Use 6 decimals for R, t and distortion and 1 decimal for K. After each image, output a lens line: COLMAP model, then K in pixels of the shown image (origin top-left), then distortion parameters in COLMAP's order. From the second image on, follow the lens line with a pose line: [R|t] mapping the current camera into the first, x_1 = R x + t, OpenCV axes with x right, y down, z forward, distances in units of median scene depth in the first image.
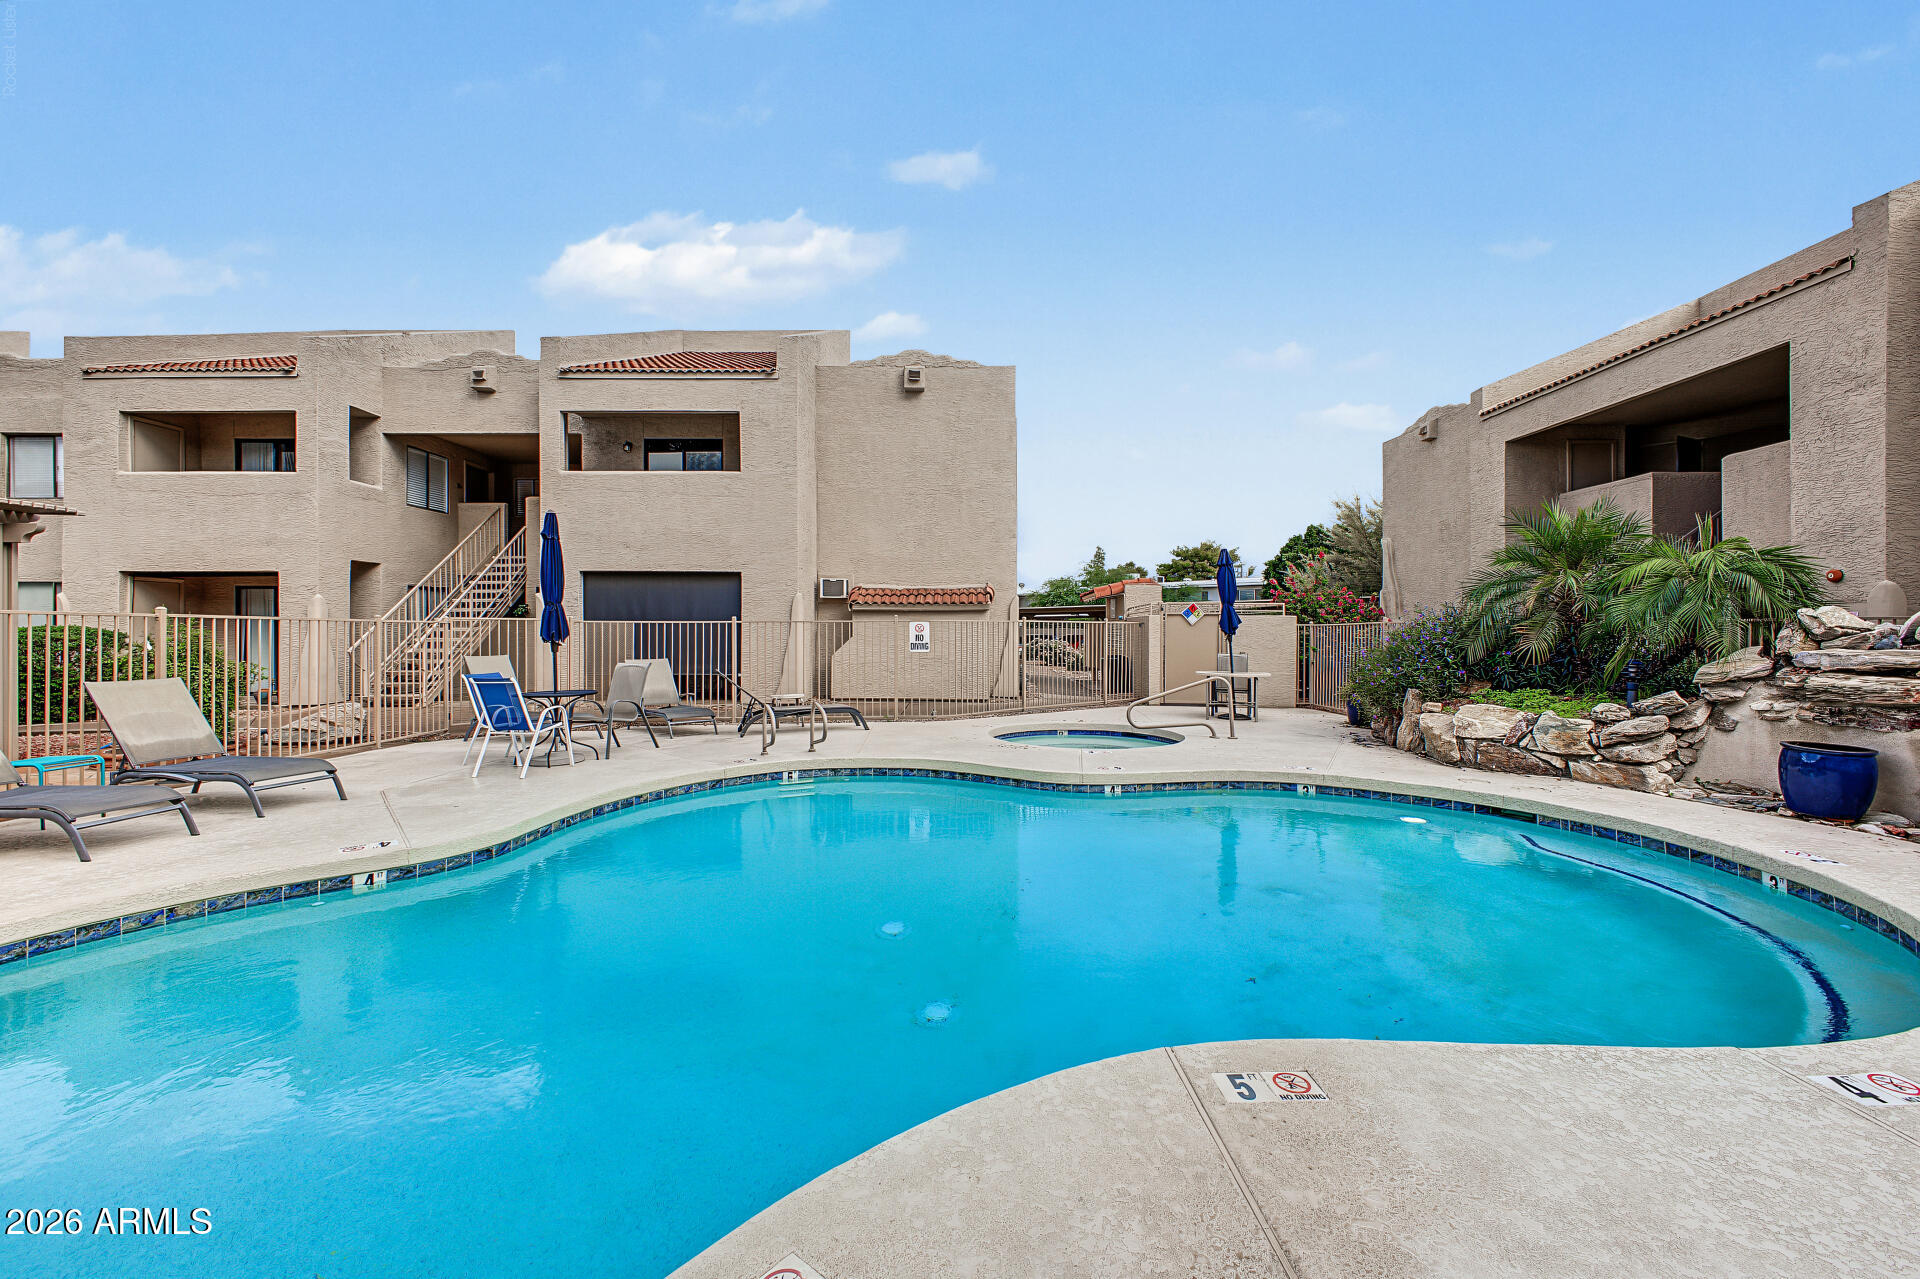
lens RADIAL K [[751.5, 0, 960.0], [0, 751.5, 639.5], [0, 0, 1]] dist [0.020401, -0.007840]
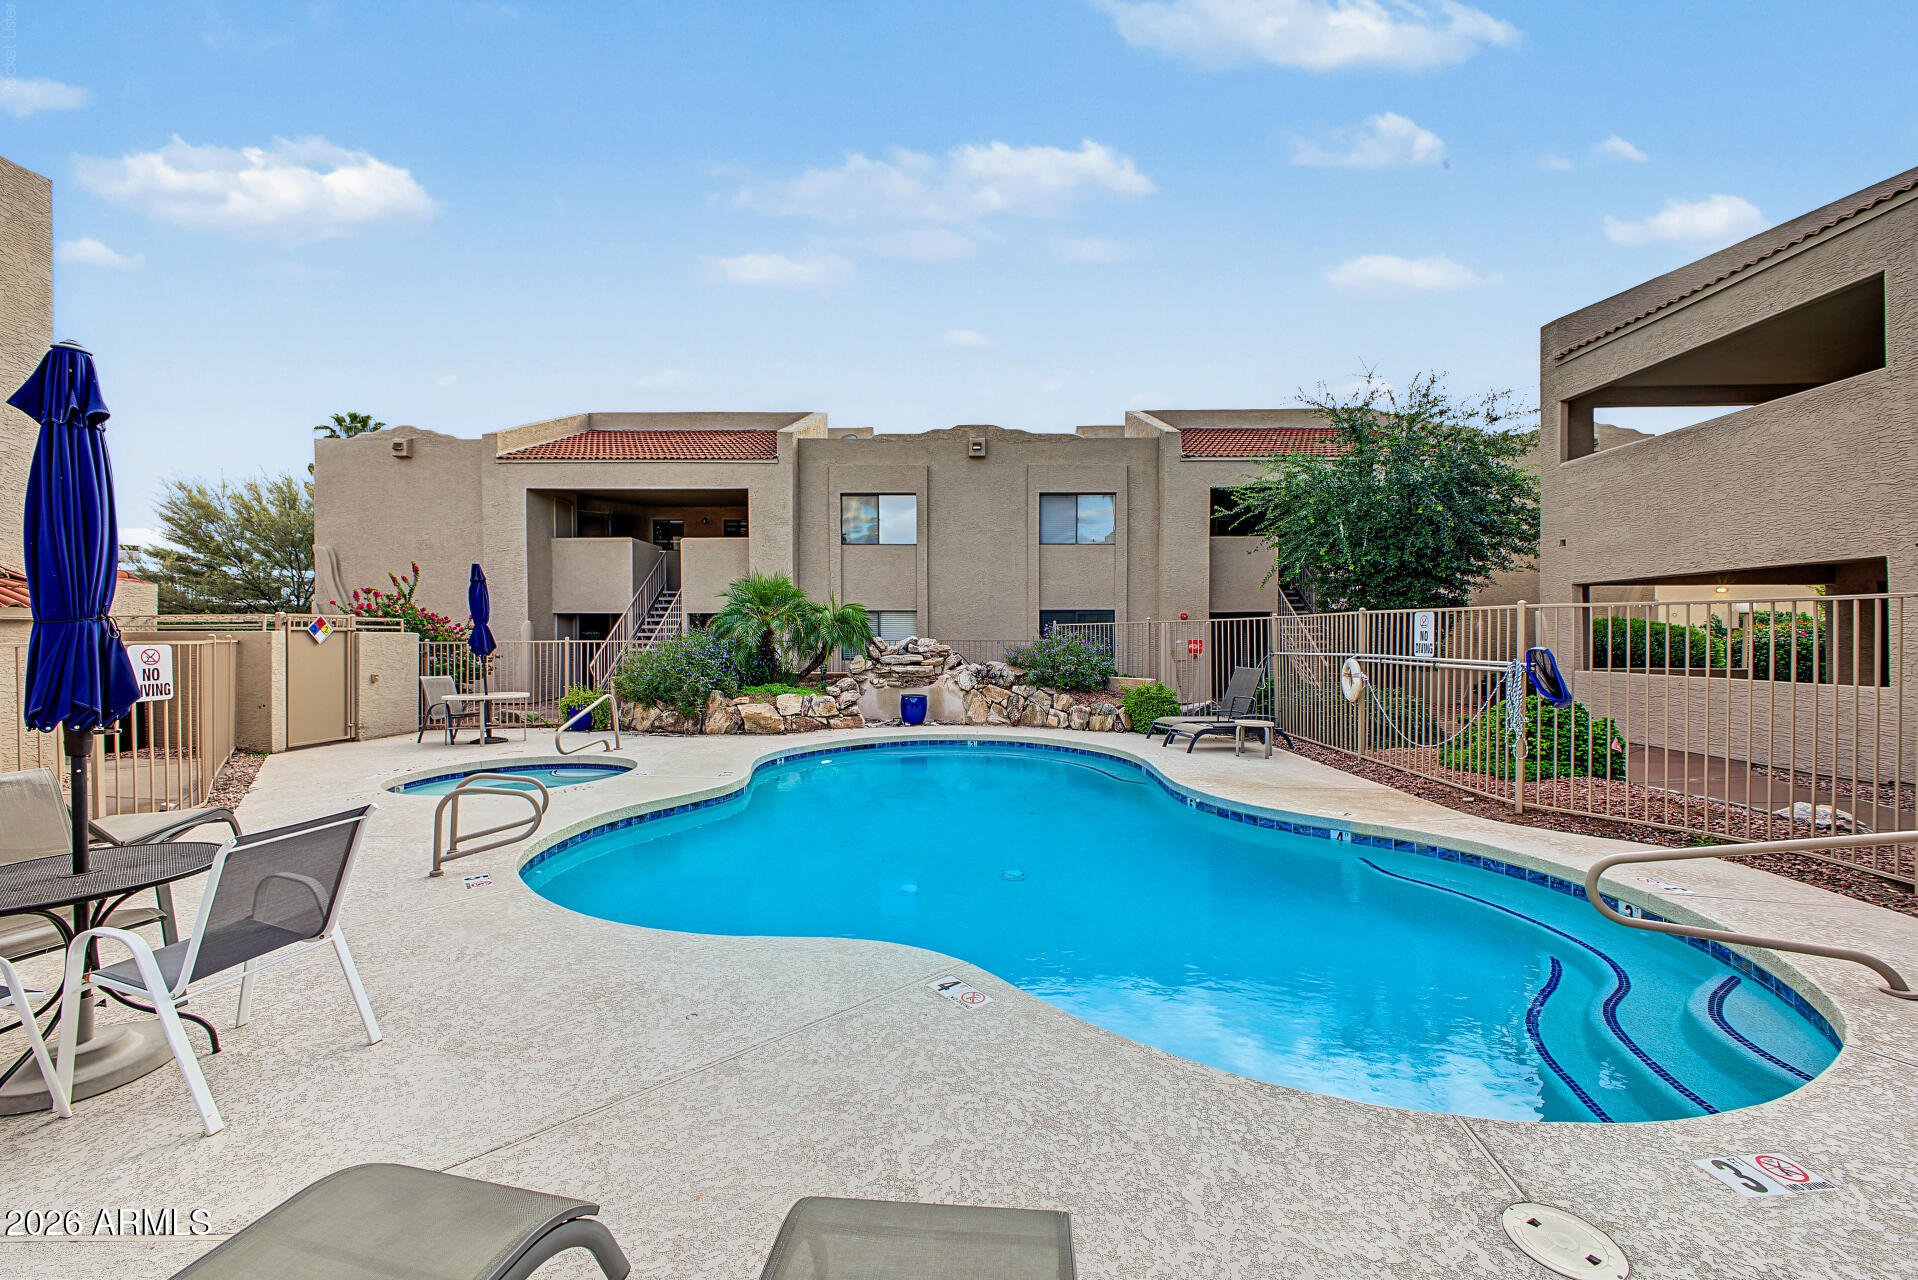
lens RADIAL K [[750.7, 0, 959.0], [0, 750.7, 640.0], [0, 0, 1]] dist [0.020401, -0.007840]
pose [[-0.007212, -0.005190, 0.999961, -0.753546], [0.013781, 0.999891, 0.005289, -0.027928], [-0.999879, 0.013818, -0.007140, 0.513113]]
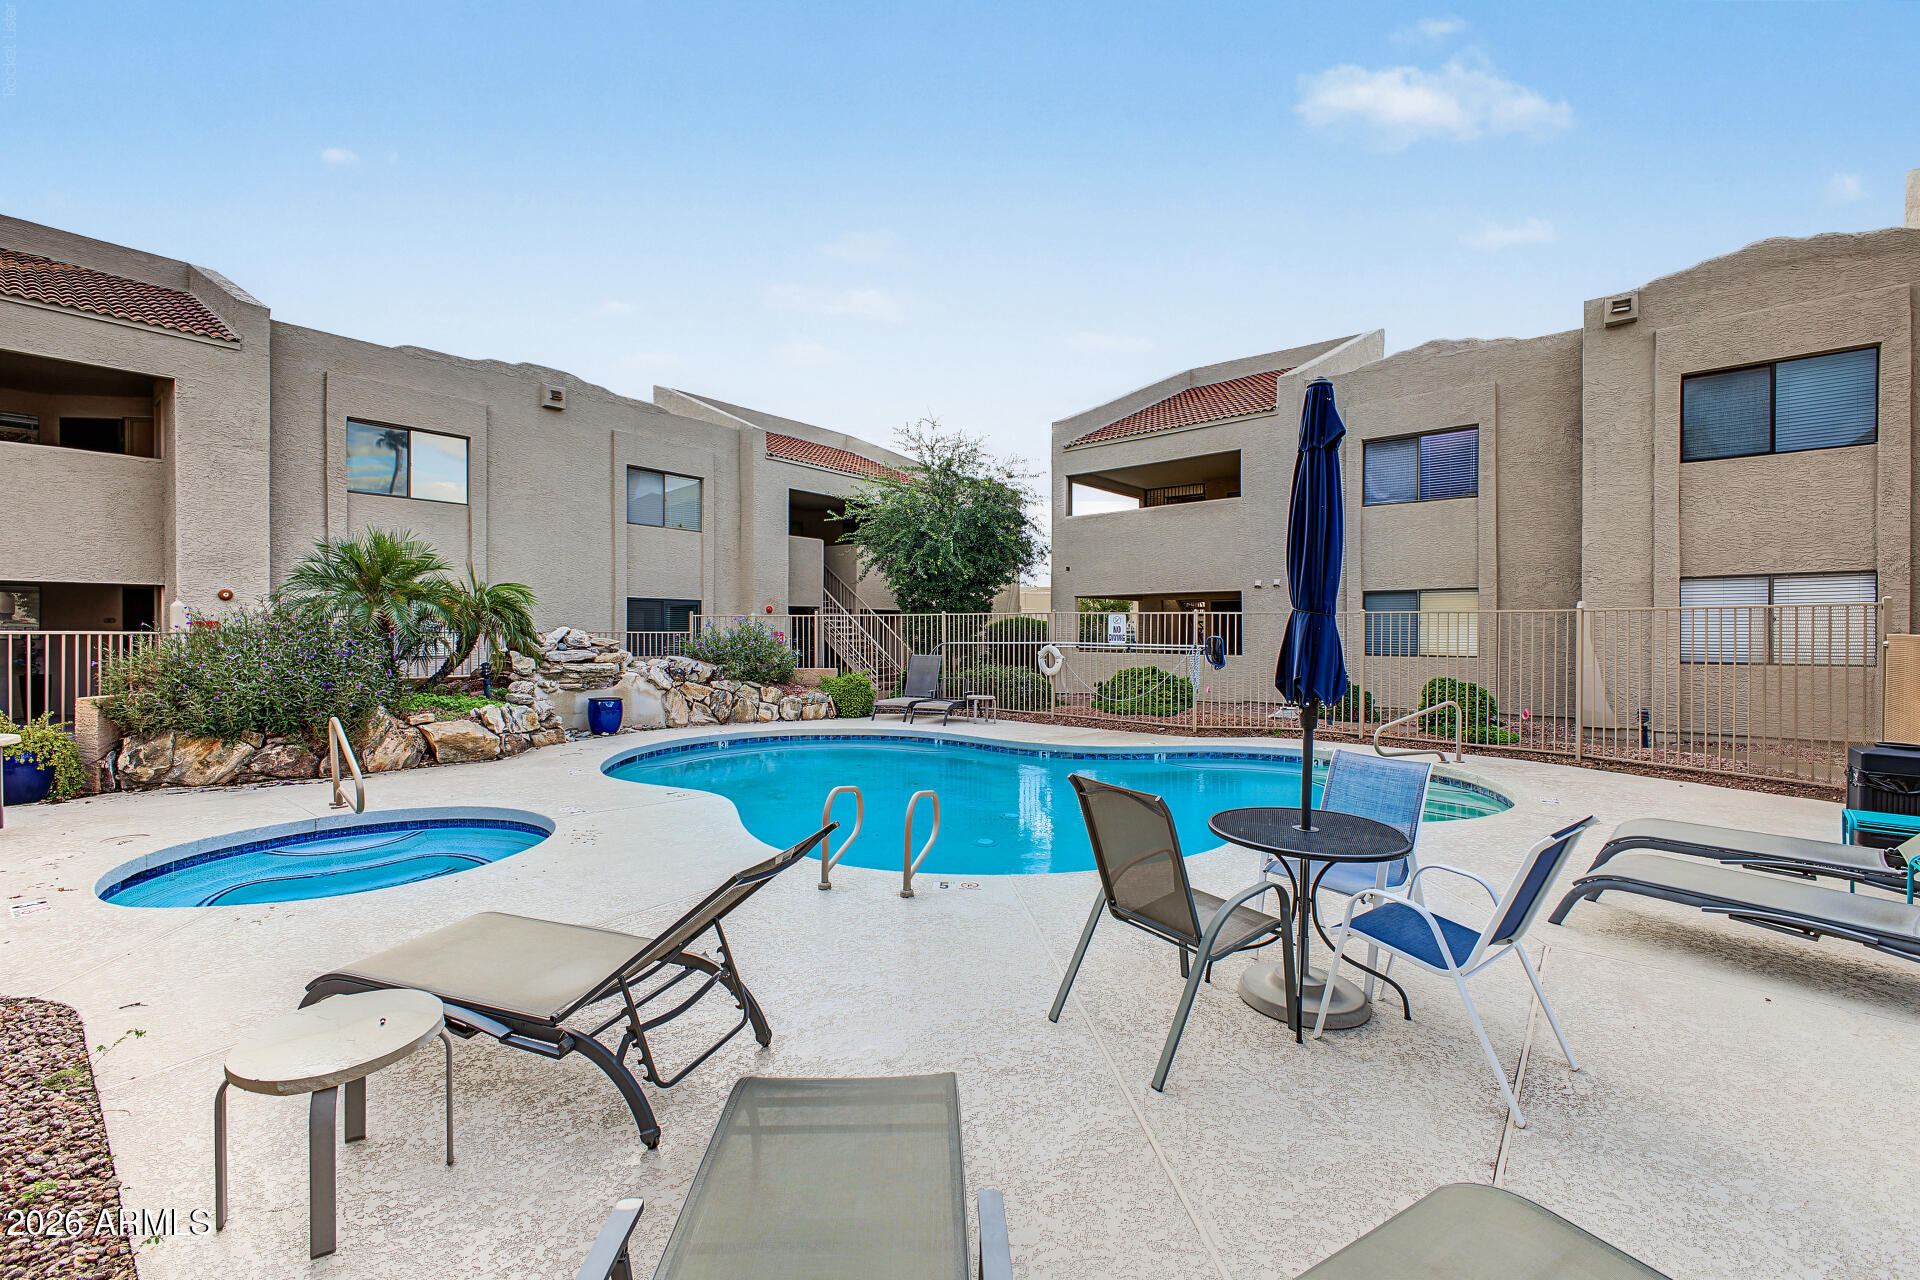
lens RADIAL K [[801.2, 0, 960.0], [0, 801.2, 640.0], [0, 0, 1]] dist [0.010676, -0.000064]
pose [[-0.787900, -0.008533, 0.615744, -0.541817], [0.004434, 0.999799, 0.019530, -0.030223], [-0.615787, 0.018118, -0.787704, 1.244290]]
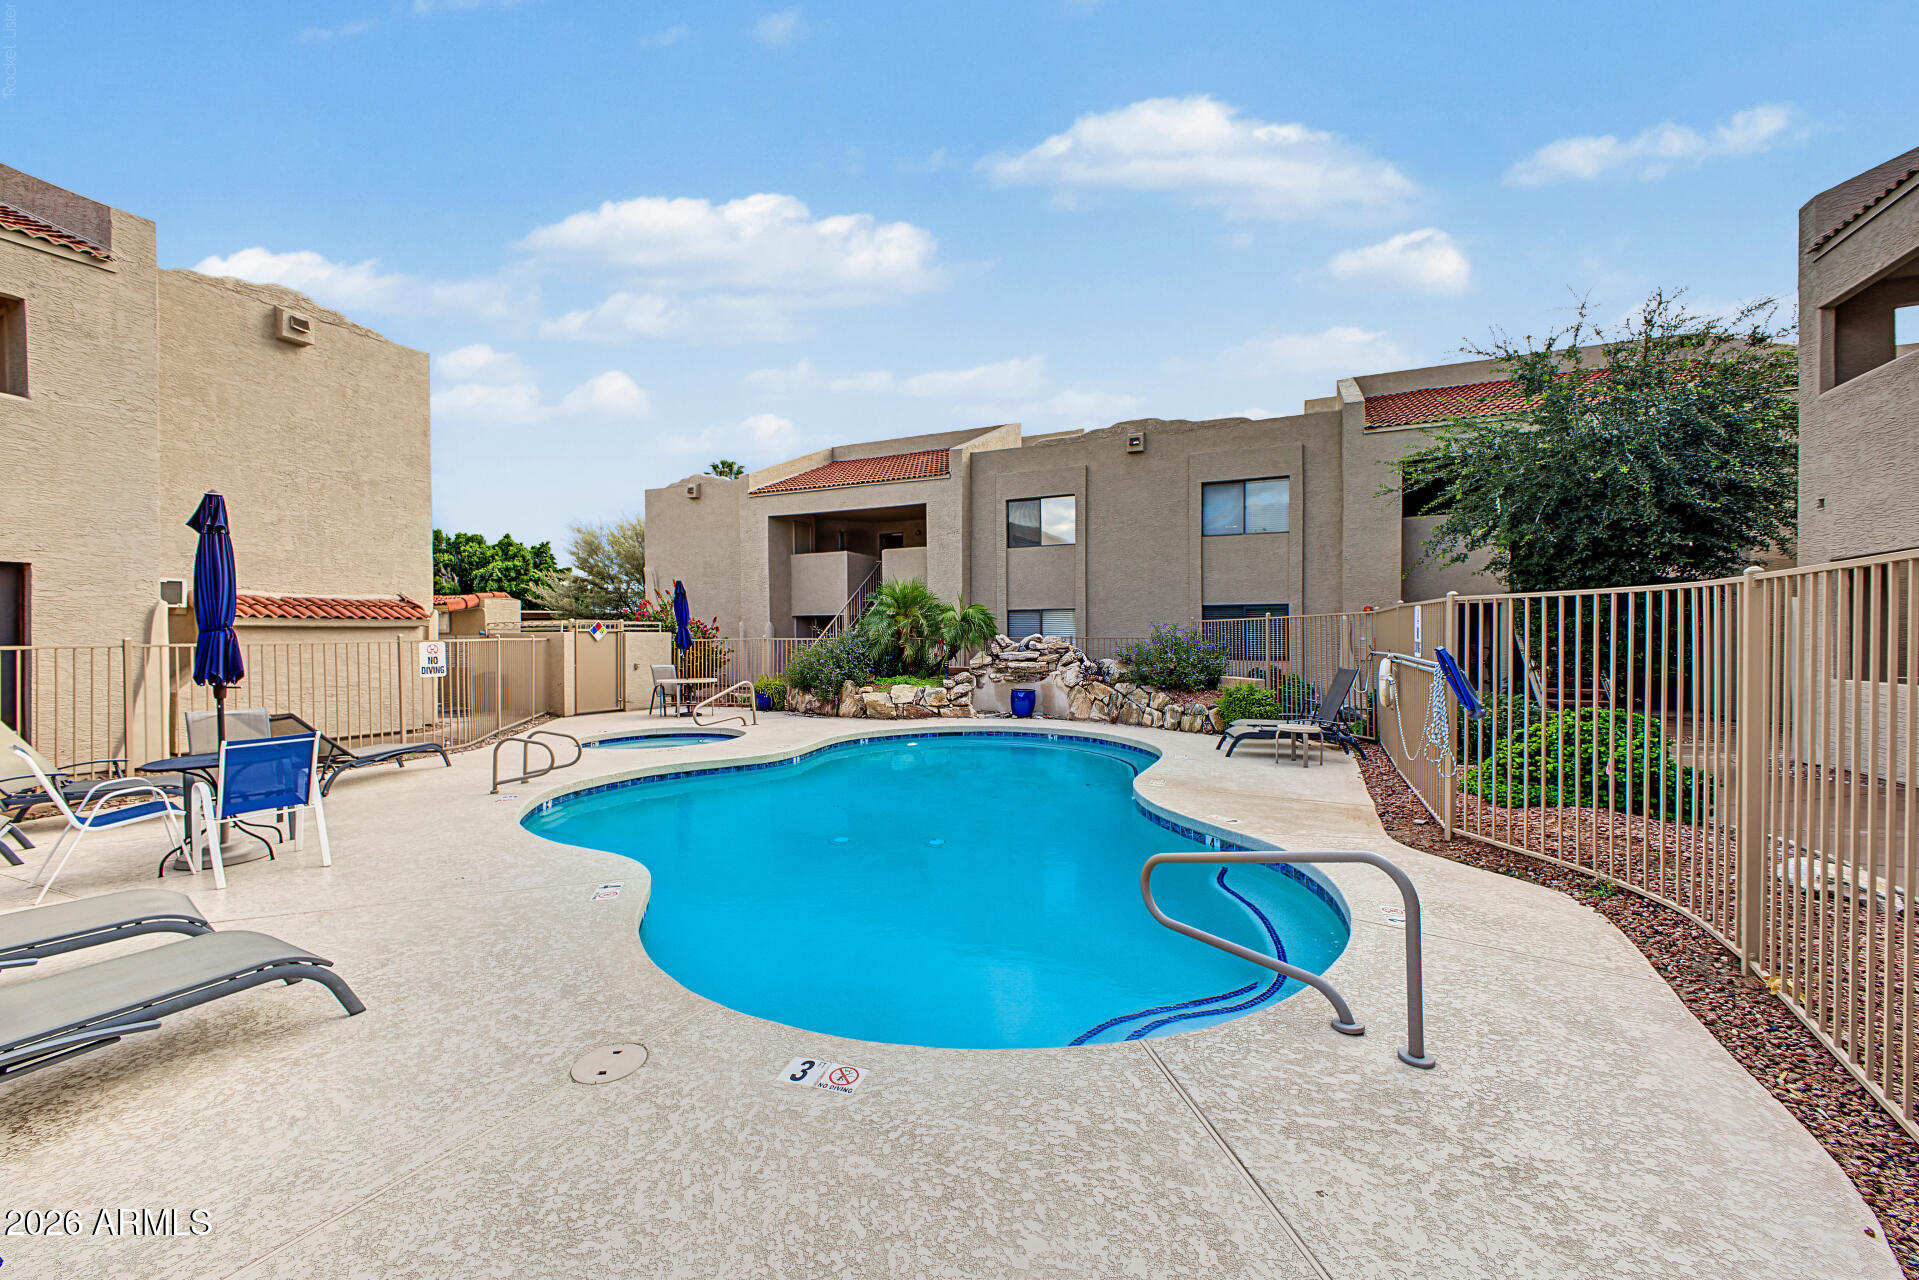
lens RADIAL K [[751.1, 0, 959.5], [0, 751.1, 640.0], [0, 0, 1]] dist [0.020401, -0.007840]
pose [[0.404557, -0.009703, 0.914461, -0.760762], [0.016133, 0.999864, 0.003473, -0.024042], [-0.914371, 0.013348, 0.404658, 0.094111]]
